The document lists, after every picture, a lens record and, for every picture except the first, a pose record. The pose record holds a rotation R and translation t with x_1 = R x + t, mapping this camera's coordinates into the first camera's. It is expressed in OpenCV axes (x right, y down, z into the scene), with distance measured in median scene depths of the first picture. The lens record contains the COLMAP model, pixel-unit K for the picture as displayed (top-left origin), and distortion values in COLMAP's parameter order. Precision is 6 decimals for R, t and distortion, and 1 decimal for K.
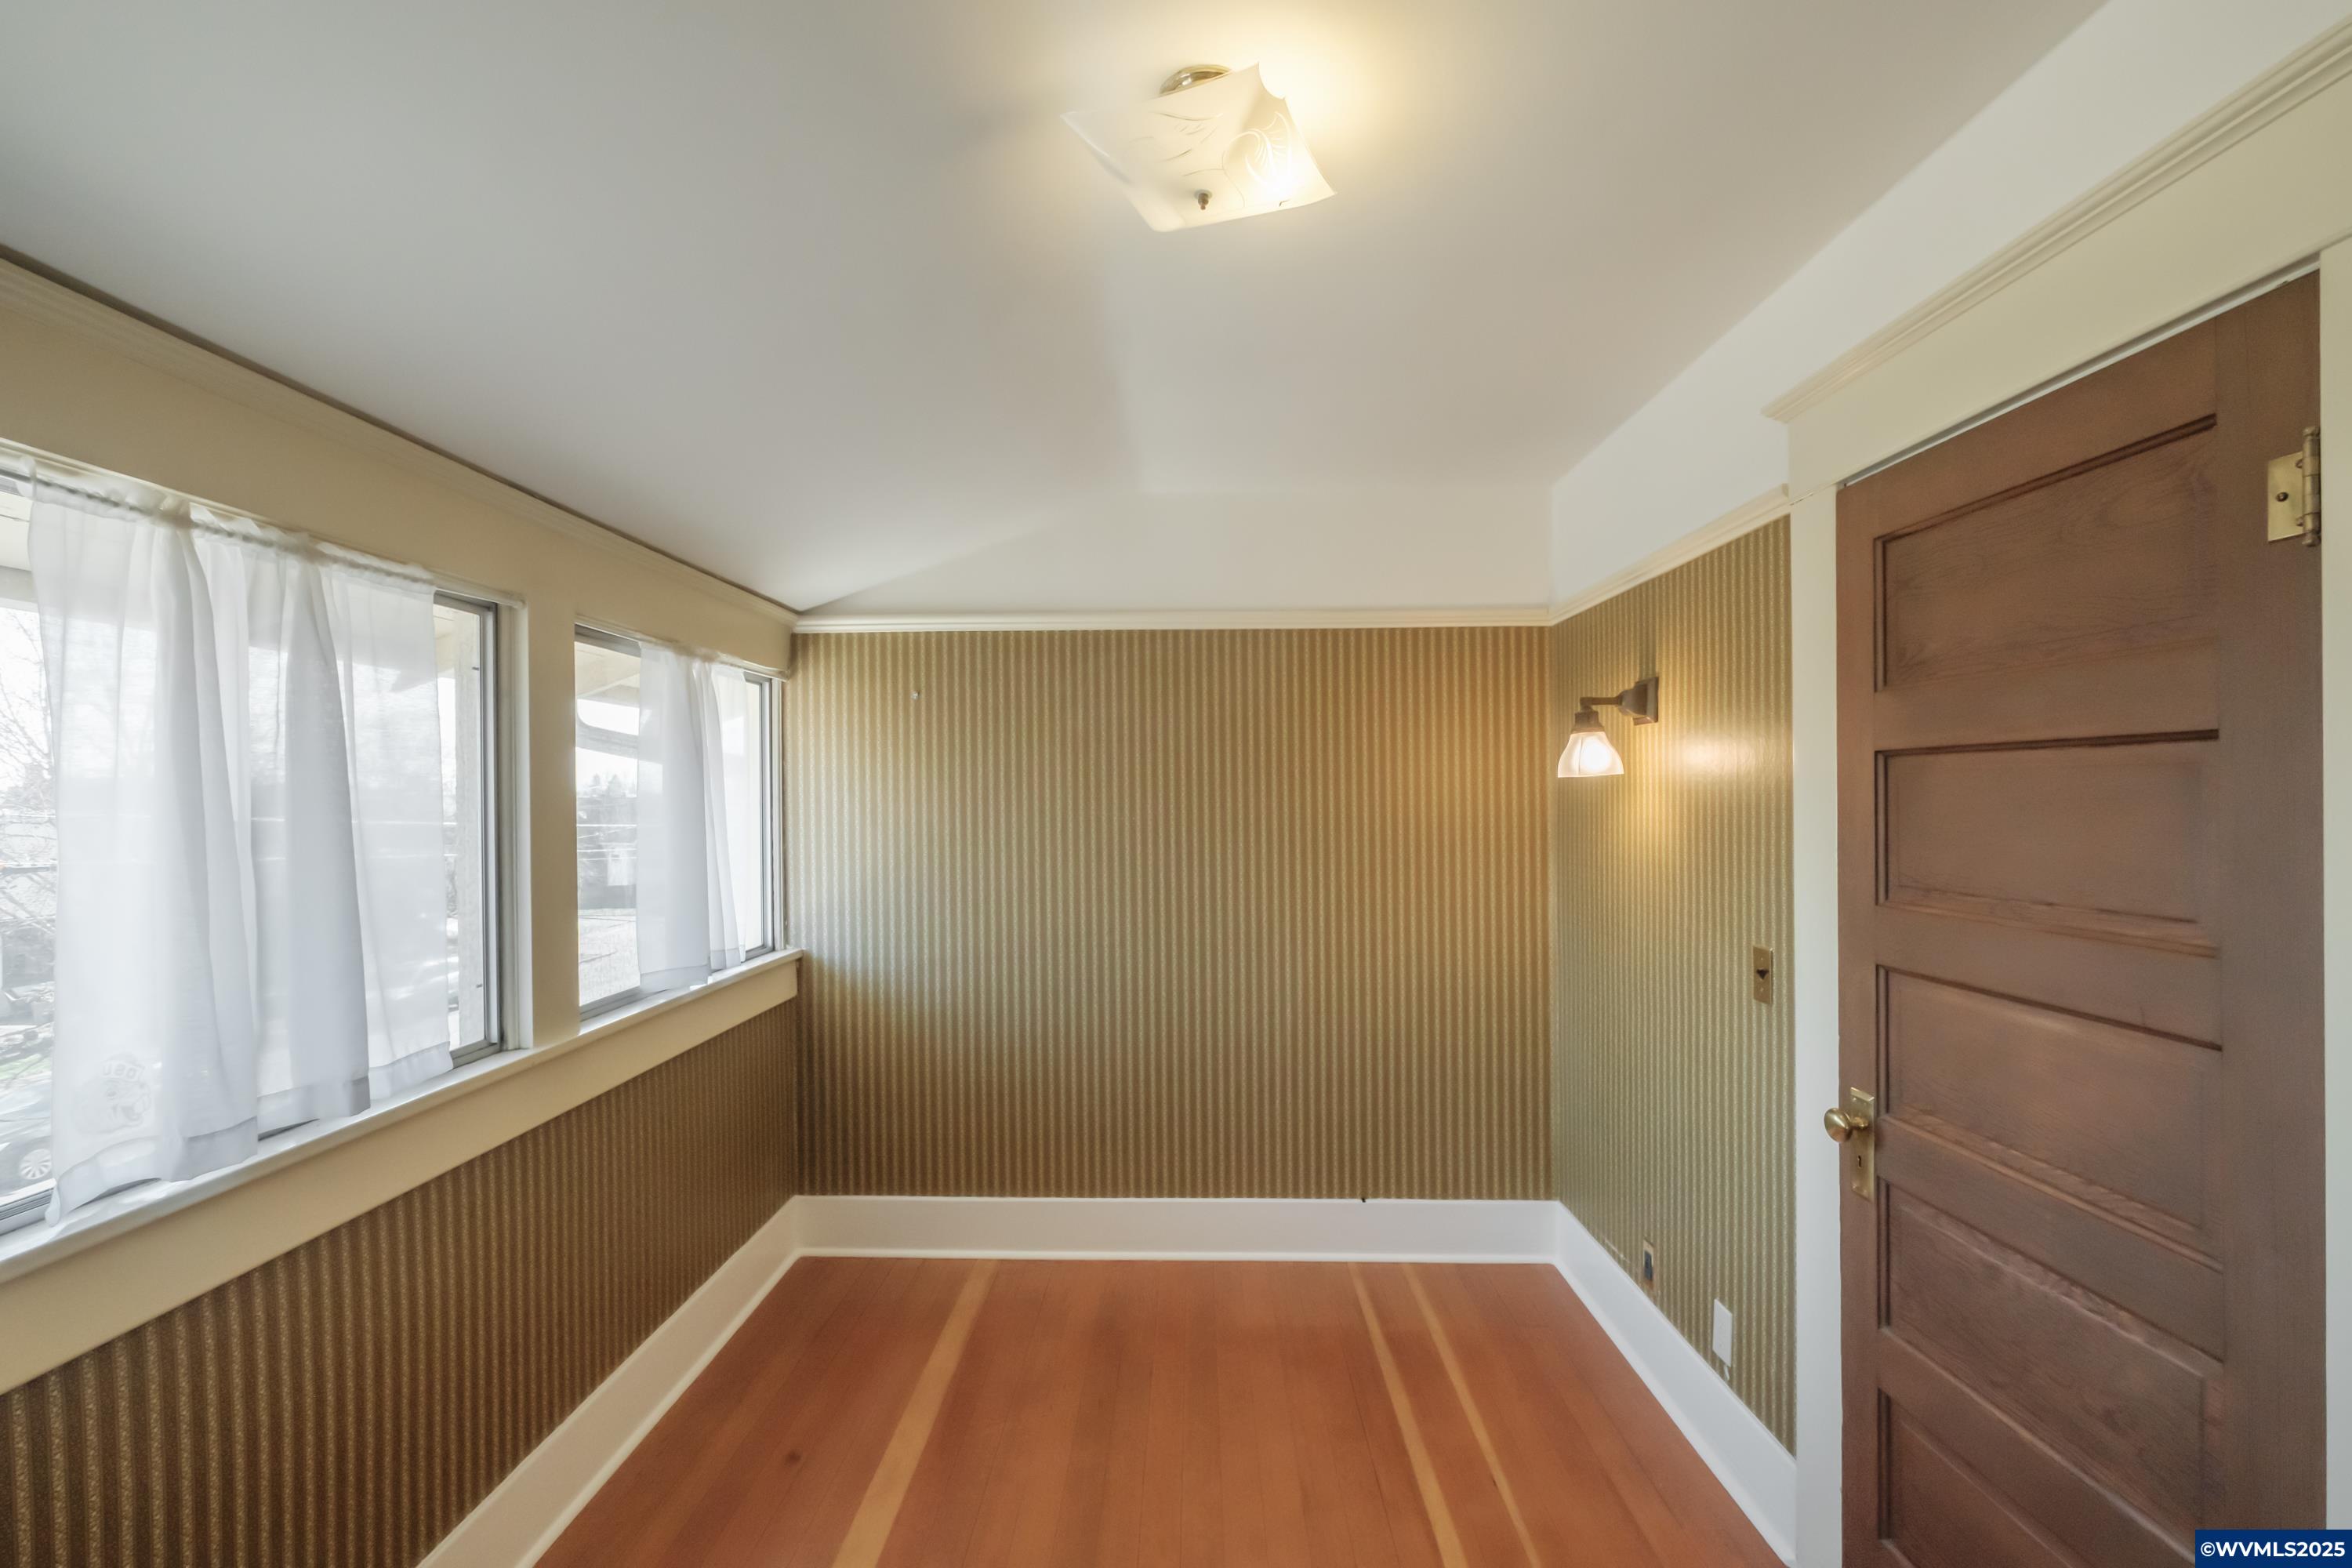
lens RADIAL K [[1035.5, 0, 1164.7], [0, 1035.5, 792.8], [0, 0, 1]] dist [-0.001051, -0.000121]
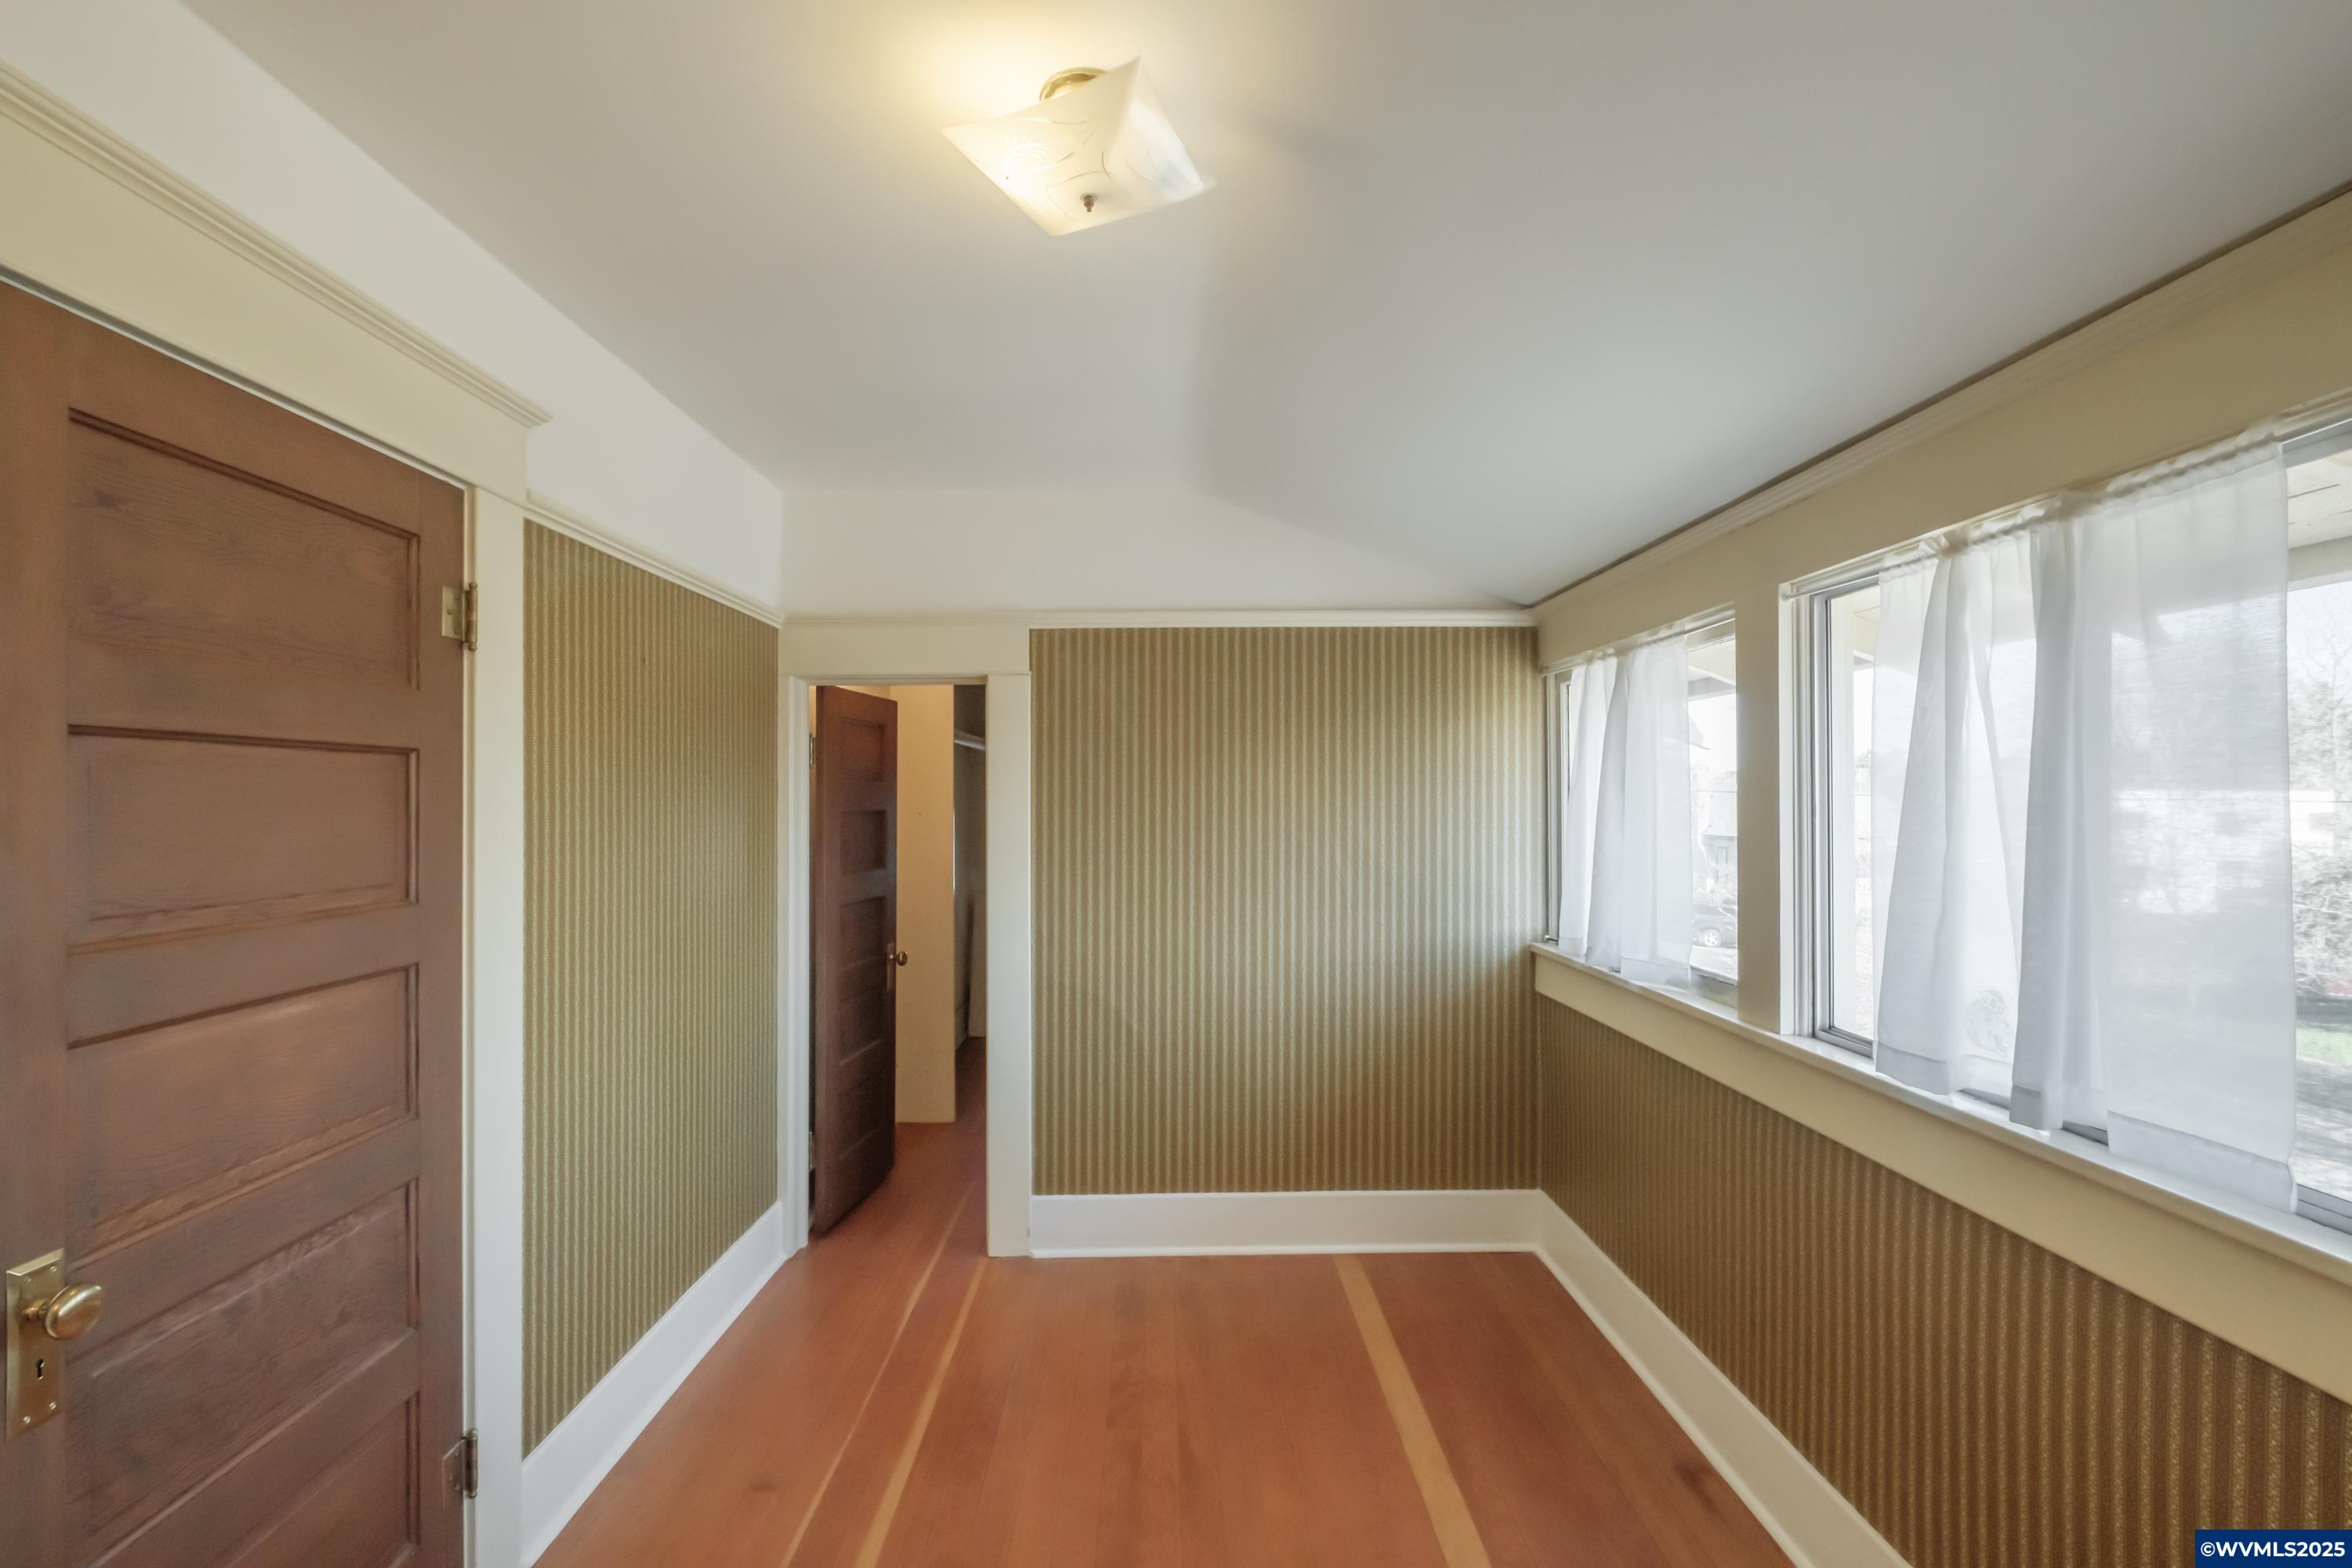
lens RADIAL K [[1035.5, 0, 1164.7], [0, 1035.5, 792.8], [0, 0, 1]] dist [-0.001051, -0.000121]
pose [[-0.999447, 0.009360, -0.031922, 0.000301], [0.009618, 0.999922, -0.007949, 0.018413], [0.031845, -0.008252, -0.999459, 1.998569]]
